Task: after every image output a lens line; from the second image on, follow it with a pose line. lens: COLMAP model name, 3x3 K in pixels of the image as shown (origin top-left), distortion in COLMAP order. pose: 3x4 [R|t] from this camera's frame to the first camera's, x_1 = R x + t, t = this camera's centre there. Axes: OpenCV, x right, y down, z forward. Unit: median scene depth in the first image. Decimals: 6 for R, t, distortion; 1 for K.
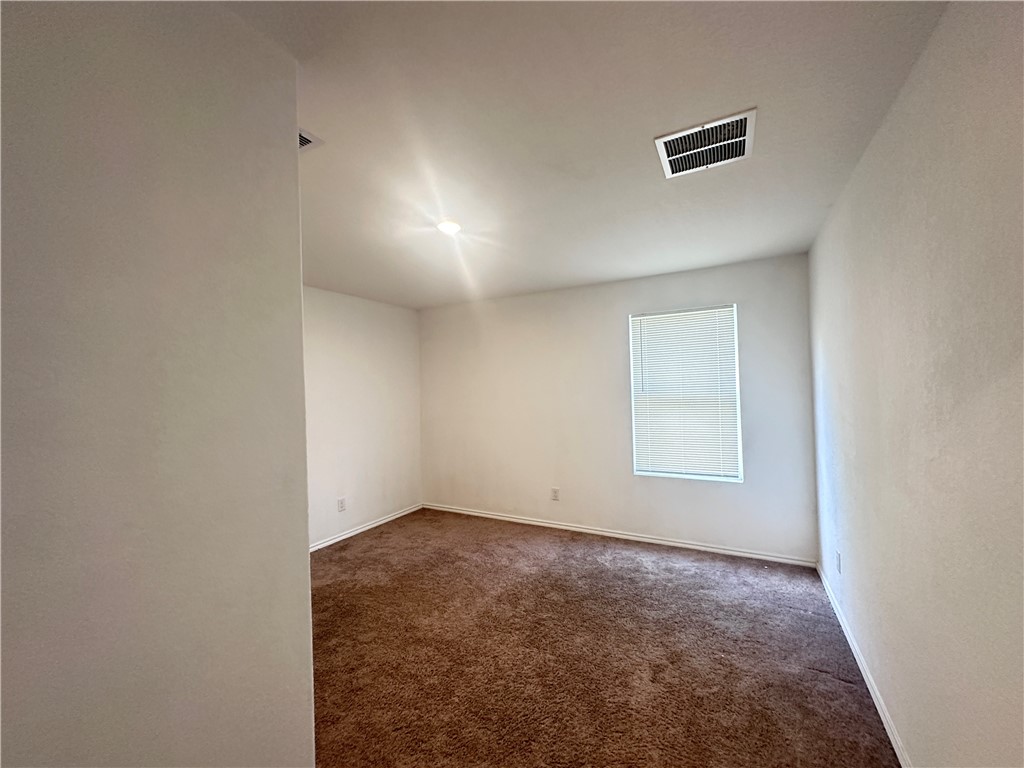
lens RADIAL K [[407.5, 0, 513.6], [0, 407.5, 383.4], [0, 0, 1]] dist [-0.002120, 0.000055]
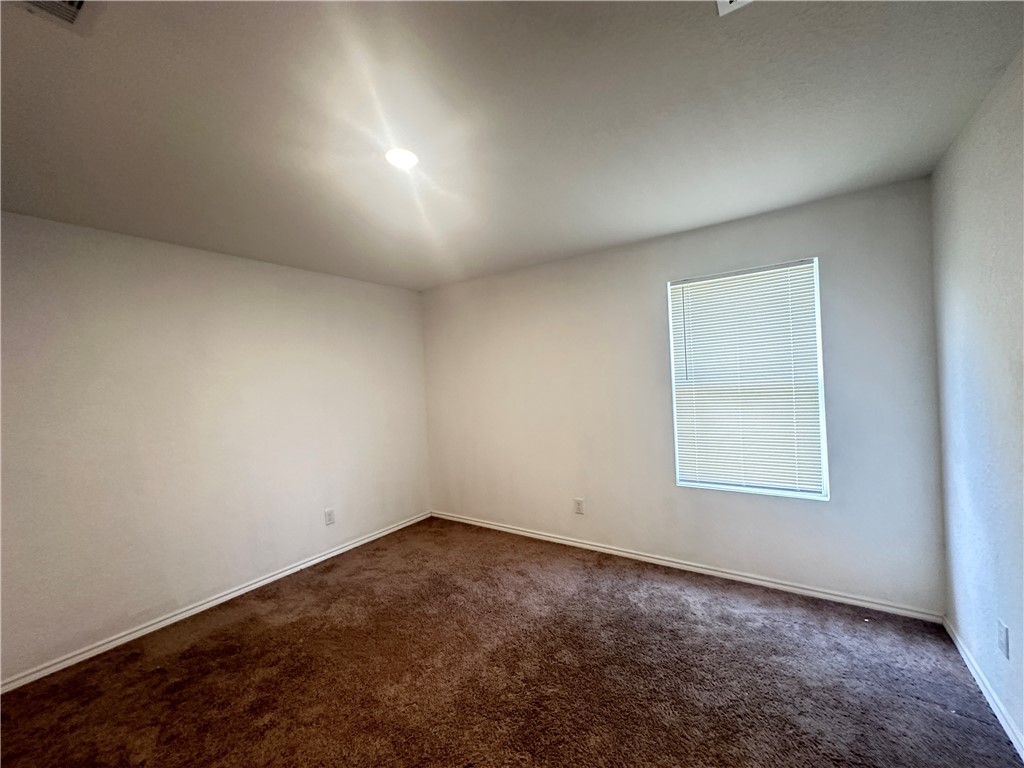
lens RADIAL K [[407.5, 0, 513.6], [0, 407.5, 383.4], [0, 0, 1]] dist [-0.002120, 0.000055]
pose [[0.994691, -0.020177, -0.100914, 0.082171], [0.022575, 0.999488, 0.022670, 0.001861], [0.100405, -0.024828, 0.994637, 0.239457]]
